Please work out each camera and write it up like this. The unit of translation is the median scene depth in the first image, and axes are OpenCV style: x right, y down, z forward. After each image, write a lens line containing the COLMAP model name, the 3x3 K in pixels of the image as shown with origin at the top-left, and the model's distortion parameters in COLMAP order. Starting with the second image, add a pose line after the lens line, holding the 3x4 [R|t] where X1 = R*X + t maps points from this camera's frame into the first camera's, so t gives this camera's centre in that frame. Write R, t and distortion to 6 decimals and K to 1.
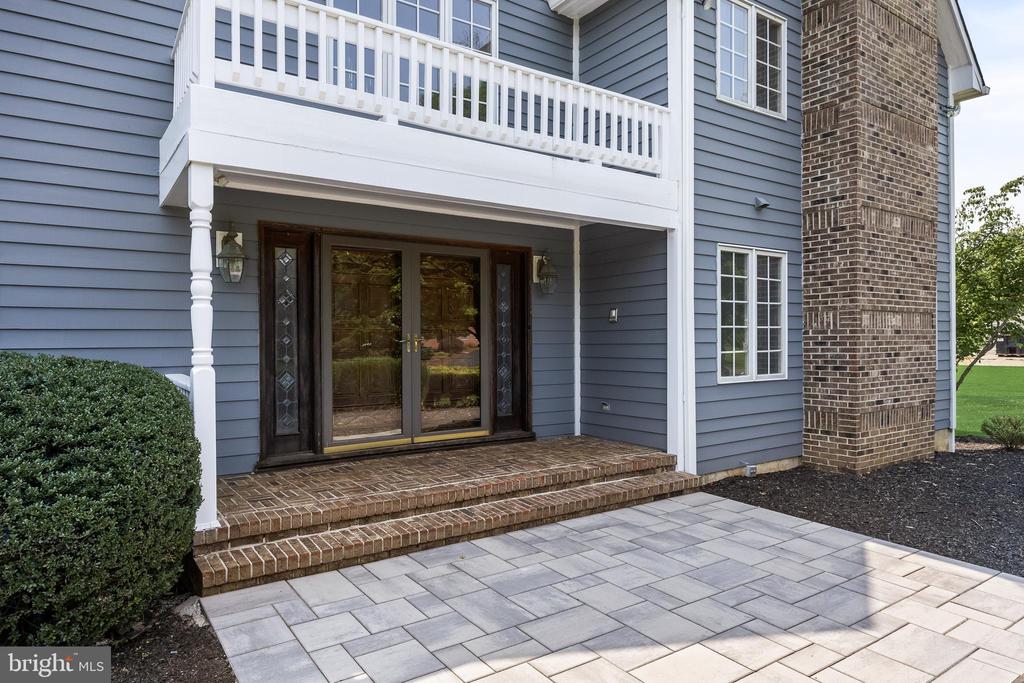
lens RADIAL K [[642.1, 0, 513.3], [0, 642.1, 335.3], [0, 0, 1]] dist [-0.008479, -0.003008]
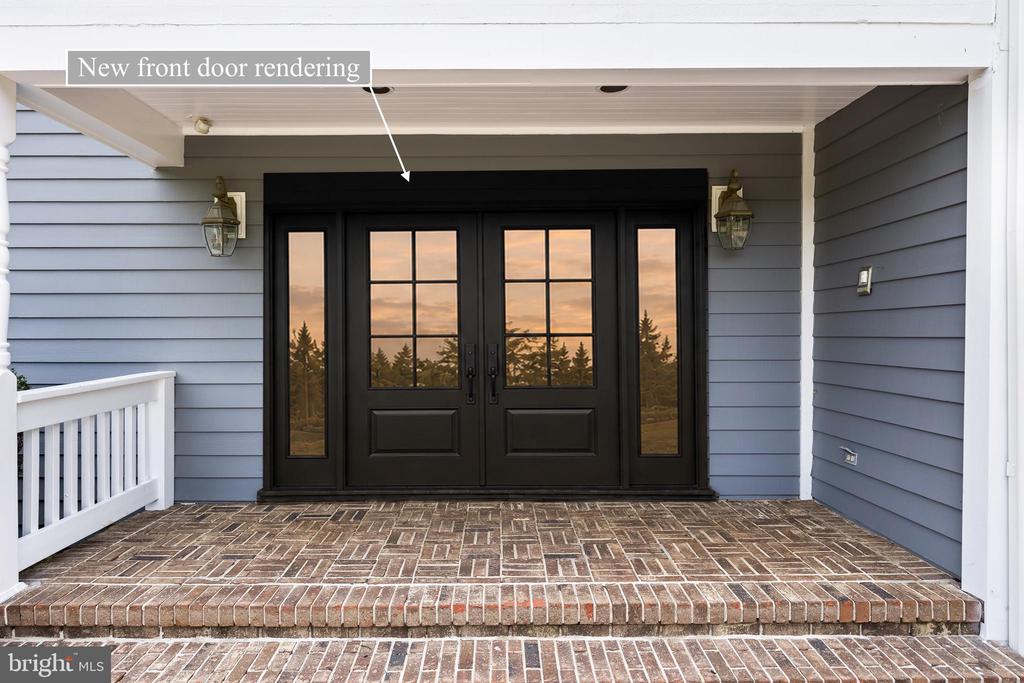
lens RADIAL K [[611.6, 0, 512.3], [0, 611.6, 335.0], [0, 0, 1]] dist [-0.006937, -0.000417]
pose [[0.822974, 0.006061, -0.568046, 0.202895], [0.004379, 0.999846, 0.017013, 0.002002], [0.568061, -0.016489, 0.822821, 0.444397]]
